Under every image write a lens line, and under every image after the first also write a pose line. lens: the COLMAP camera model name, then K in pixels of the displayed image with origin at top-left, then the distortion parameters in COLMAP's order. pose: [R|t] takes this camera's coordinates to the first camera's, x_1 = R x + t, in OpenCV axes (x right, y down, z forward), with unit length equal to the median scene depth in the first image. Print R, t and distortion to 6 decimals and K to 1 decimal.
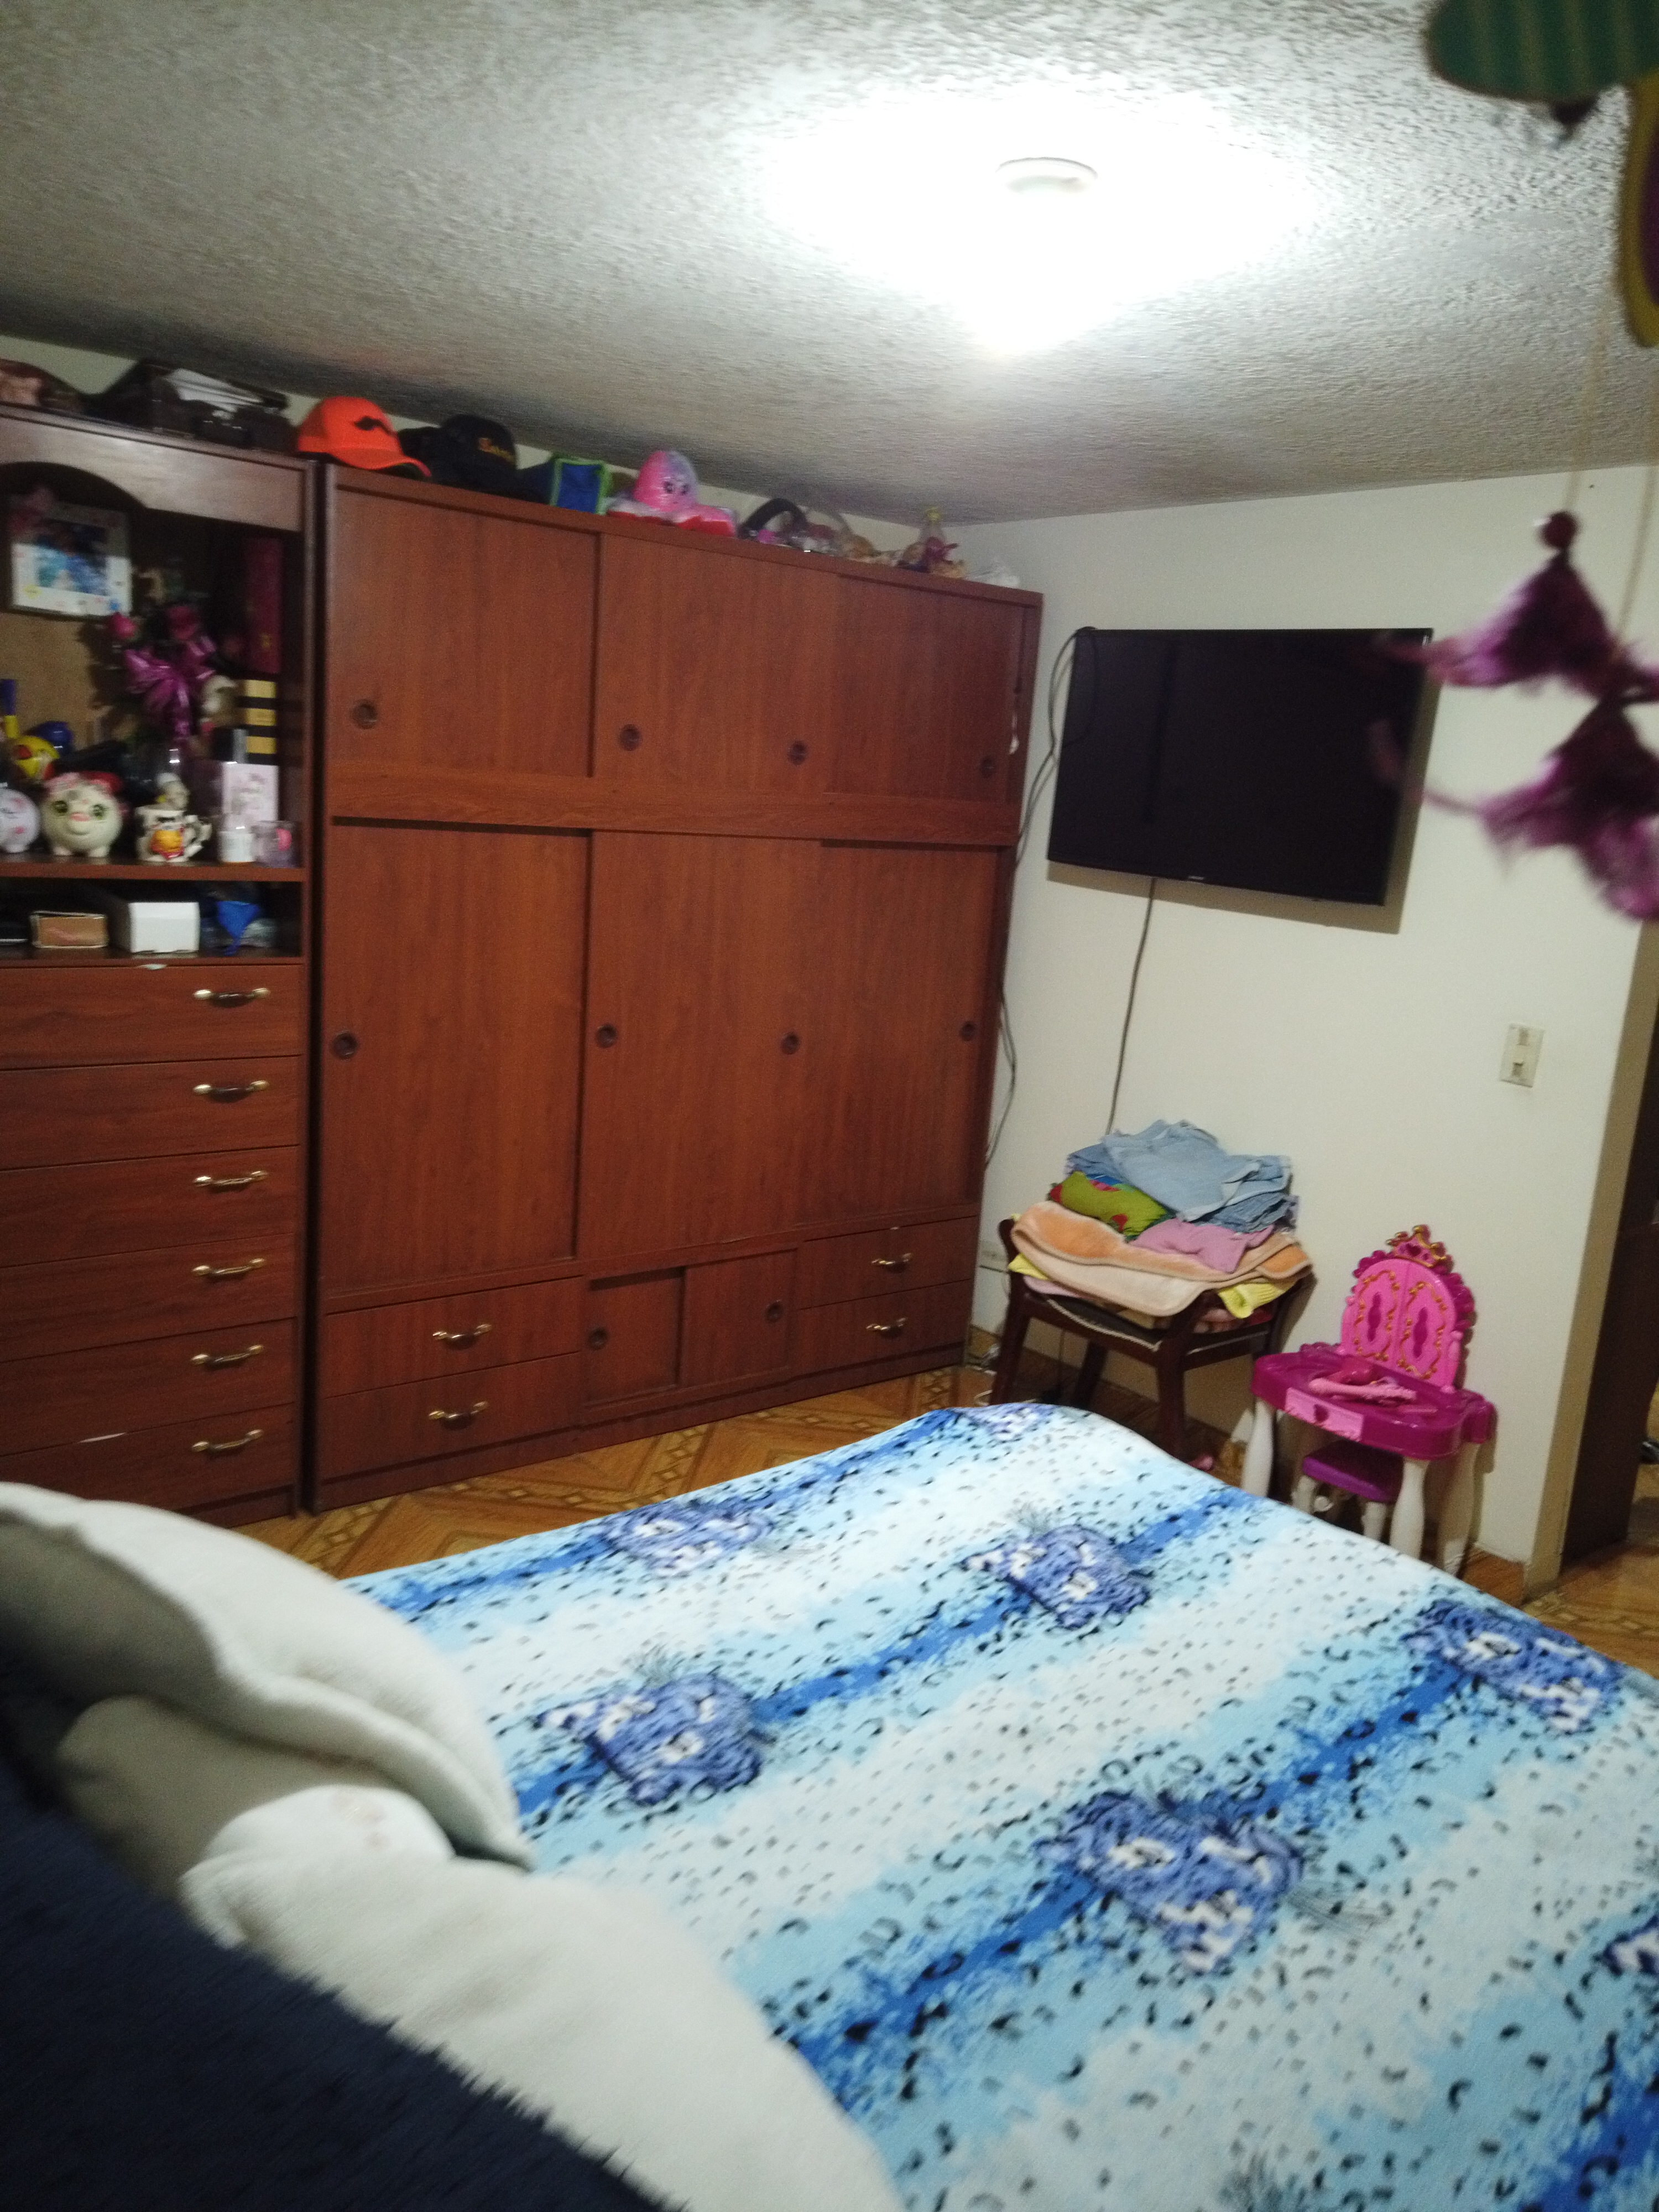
lens RADIAL K [[1654.5, 0, 822.2], [0, 1654.5, 1111.0], [0, 0, 1]] dist [0.068911, -0.074444]
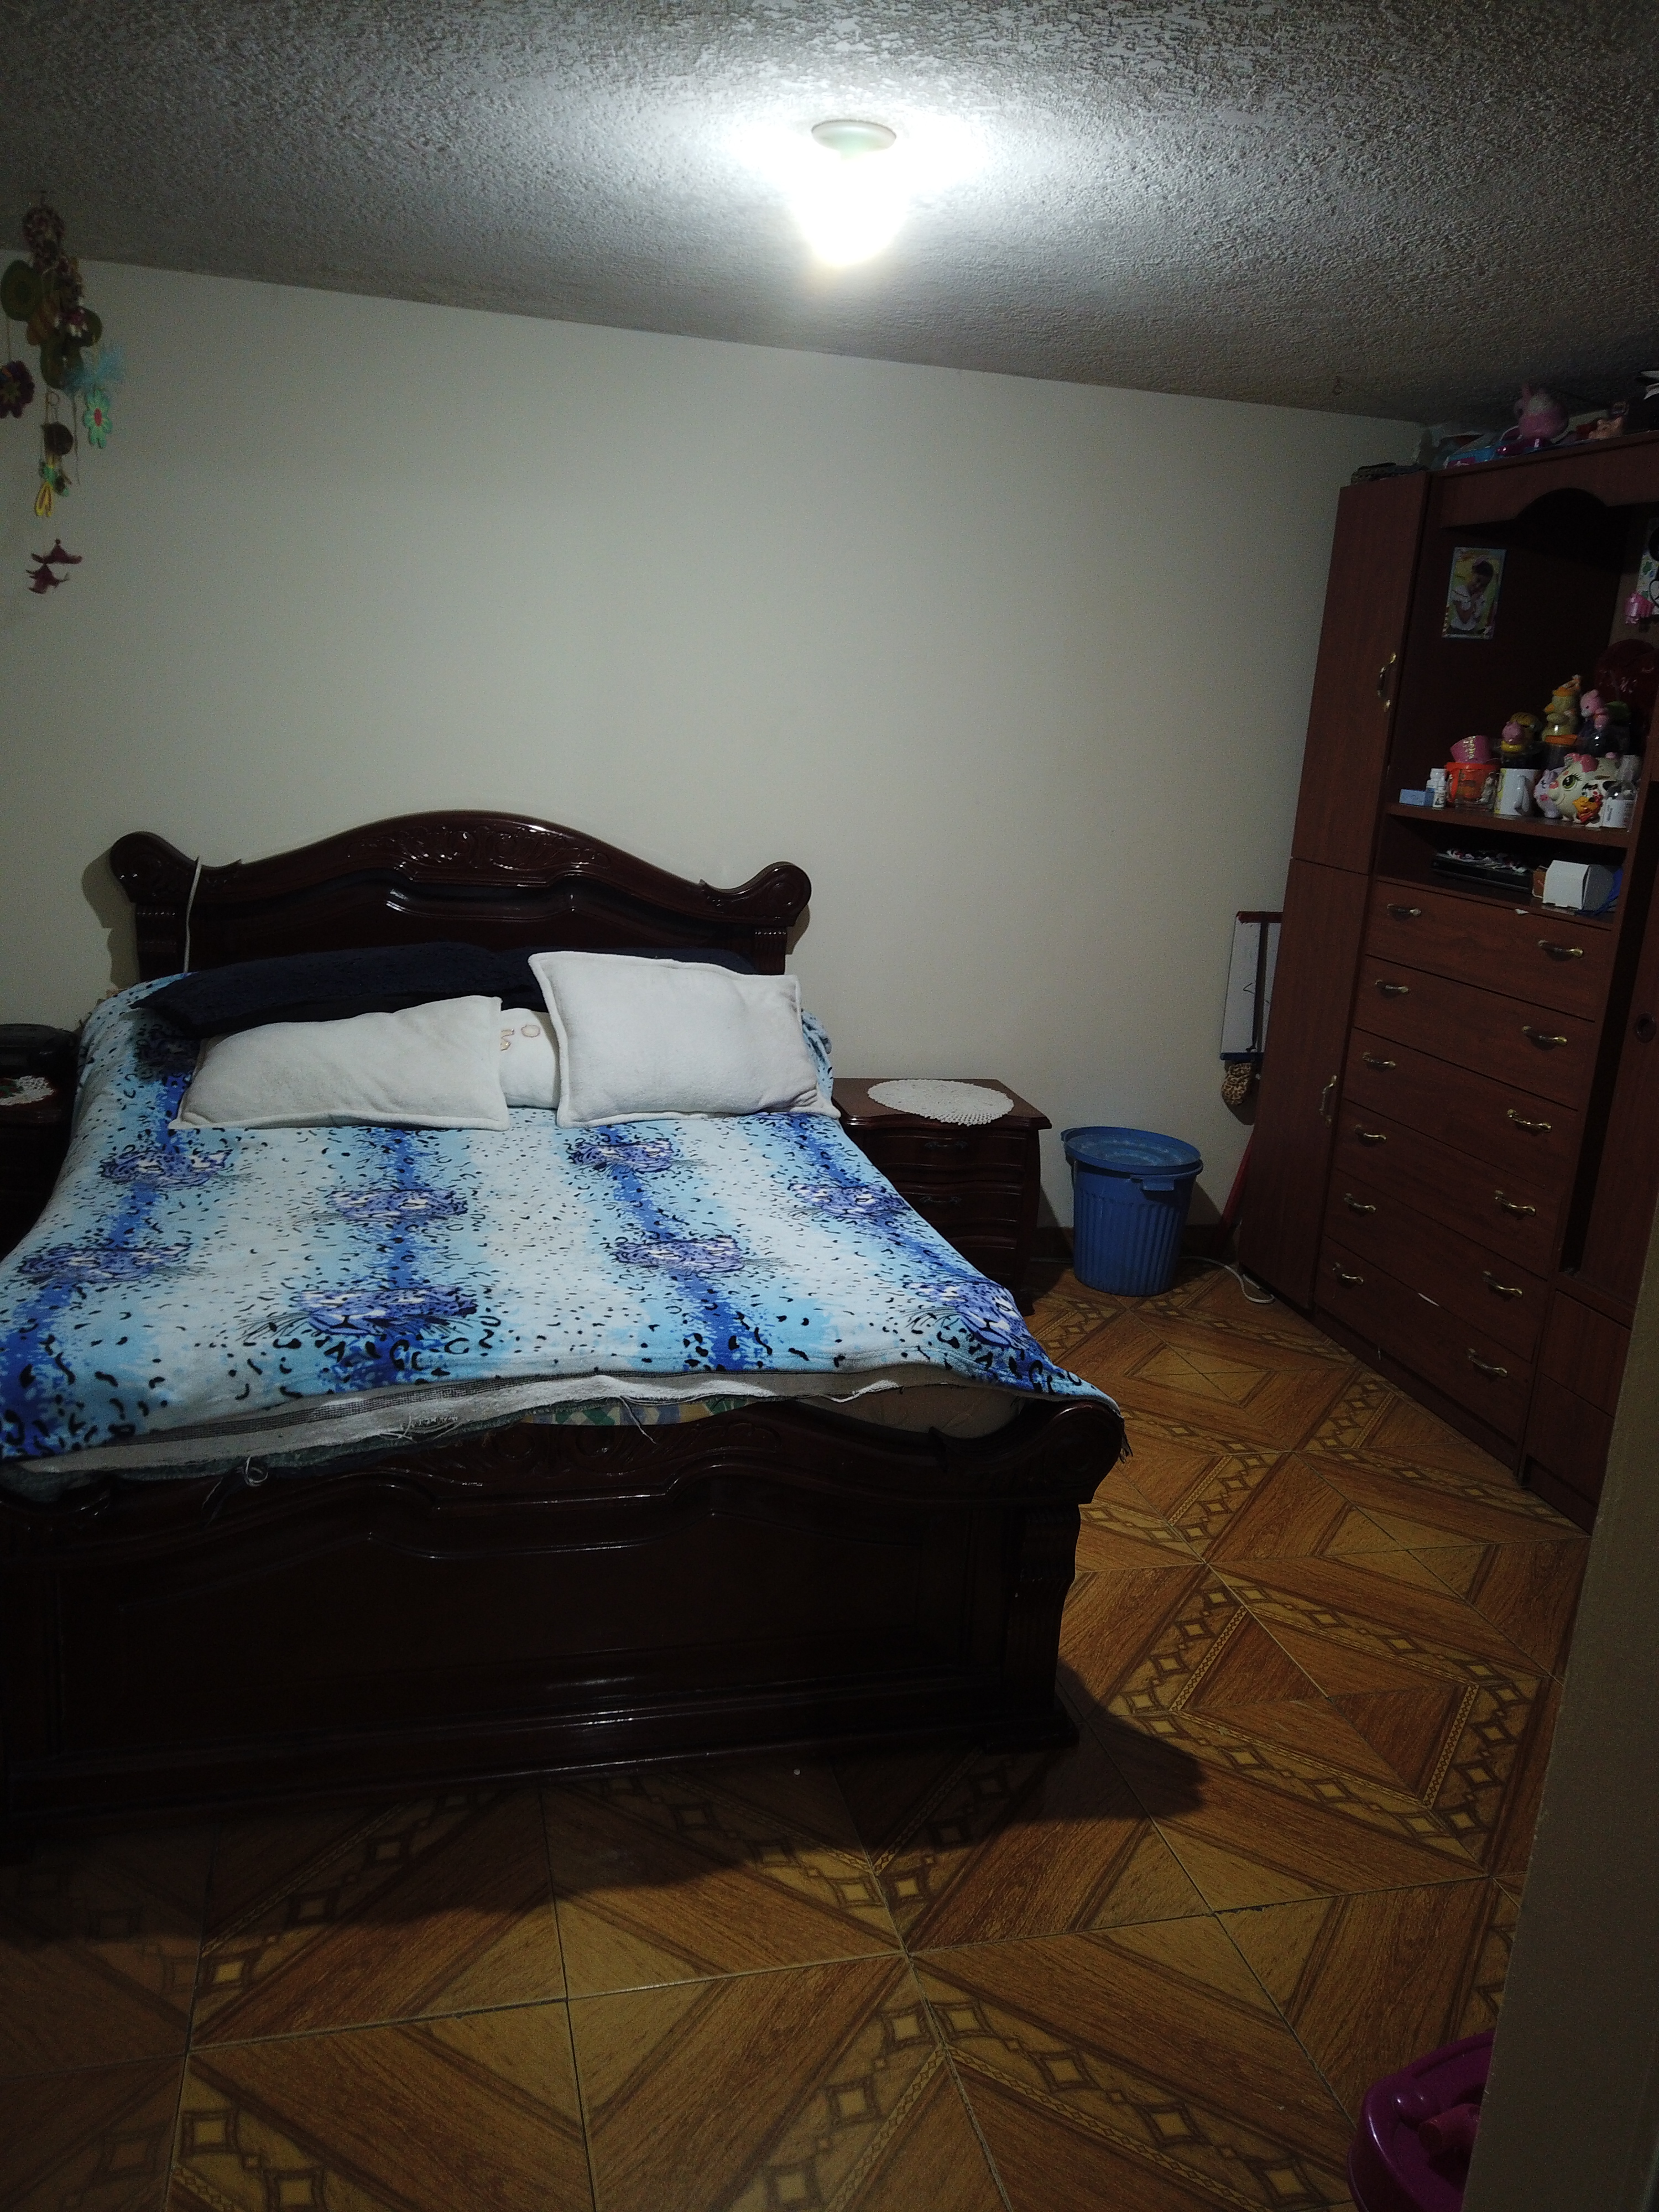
lens RADIAL K [[1654.5, 0, 822.2], [0, 1654.5, 1111.0], [0, 0, 1]] dist [0.068911, -0.074444]
pose [[-0.411905, 0.123104, -0.902873, 1.258313], [-0.278024, 0.926608, 0.253179, -0.173677], [0.867777, 0.355306, -0.347449, 1.536337]]
